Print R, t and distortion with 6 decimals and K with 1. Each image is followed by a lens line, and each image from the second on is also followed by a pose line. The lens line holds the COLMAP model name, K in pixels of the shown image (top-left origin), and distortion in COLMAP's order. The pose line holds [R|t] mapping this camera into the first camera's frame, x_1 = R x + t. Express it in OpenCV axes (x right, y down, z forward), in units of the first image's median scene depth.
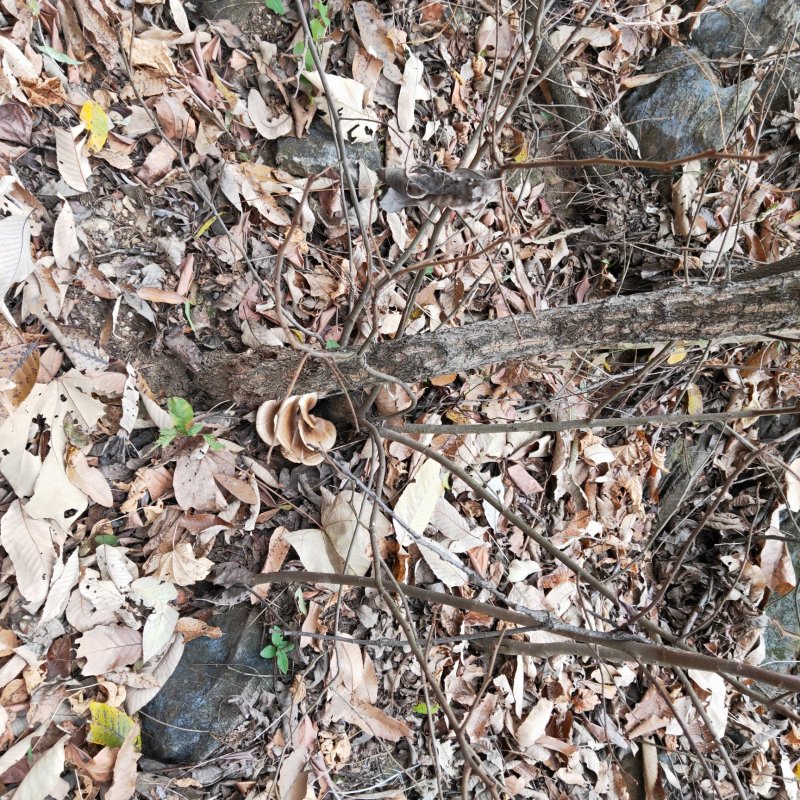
lens RADIAL K [[821.2, 0, 400.0], [0, 821.2, 400.0], [0, 0, 1]] dist [0.013127, 0.026969]
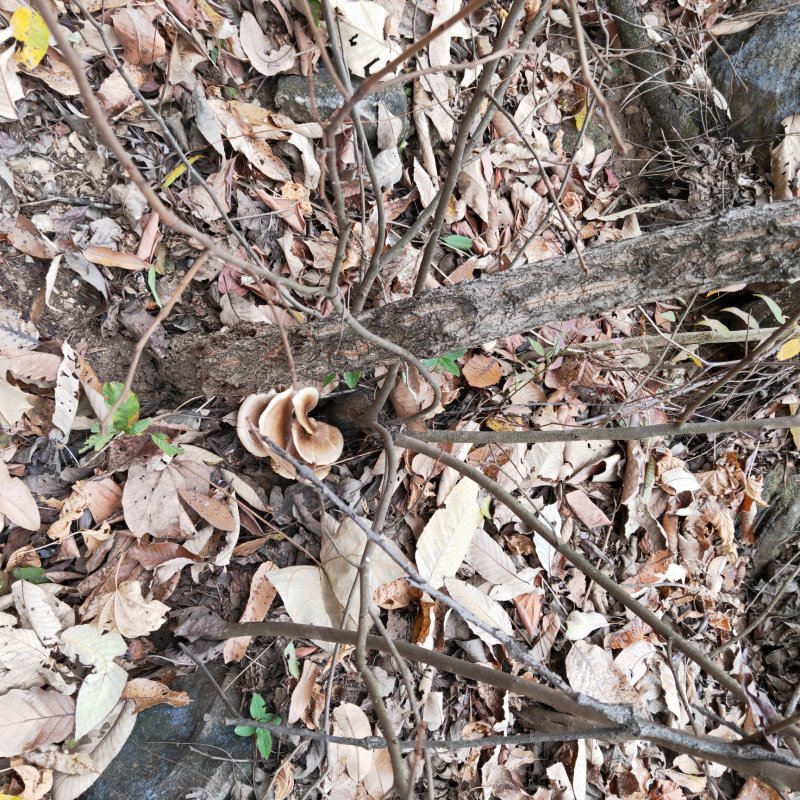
lens RADIAL K [[821.2, 0, 400.0], [0, 821.2, 400.0], [0, 0, 1]] dist [0.013127, 0.026969]
pose [[0.997580, 0.008242, -0.069031, 0.028489], [-0.011452, 0.998865, -0.046242, 0.034258], [0.068572, 0.046921, 0.996542, 0.216143]]
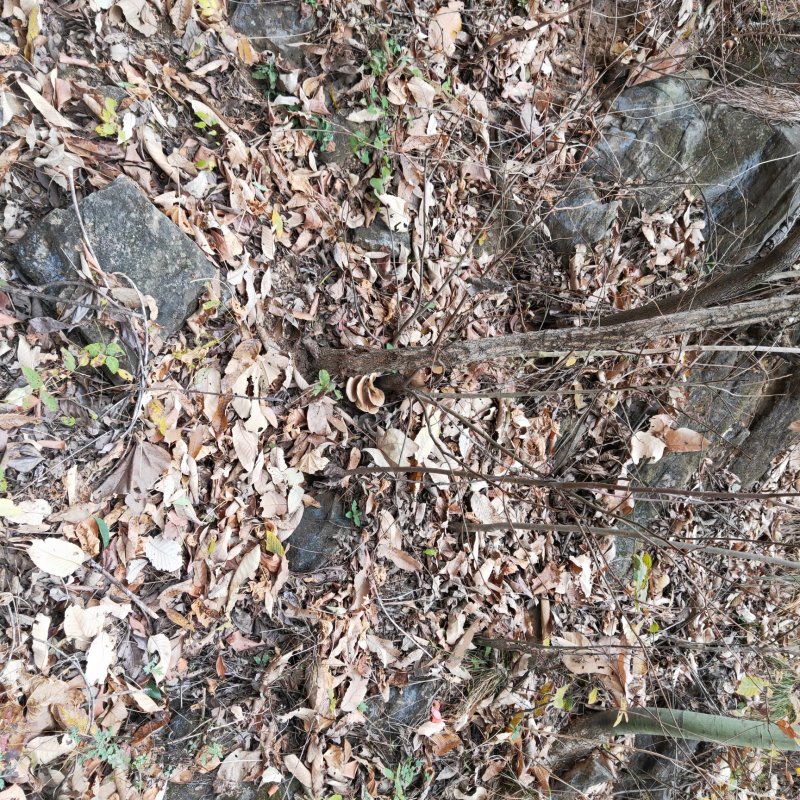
lens RADIAL K [[833.1, 0, 400.0], [0, 833.1, 400.0], [0, 0, 1]] dist [0.006845, 0.004403]
pose [[0.989723, 0.036095, 0.138369, -0.281959], [-0.034270, 0.999292, -0.015555, 0.071368], [-0.138832, 0.010653, 0.990259, -0.750254]]
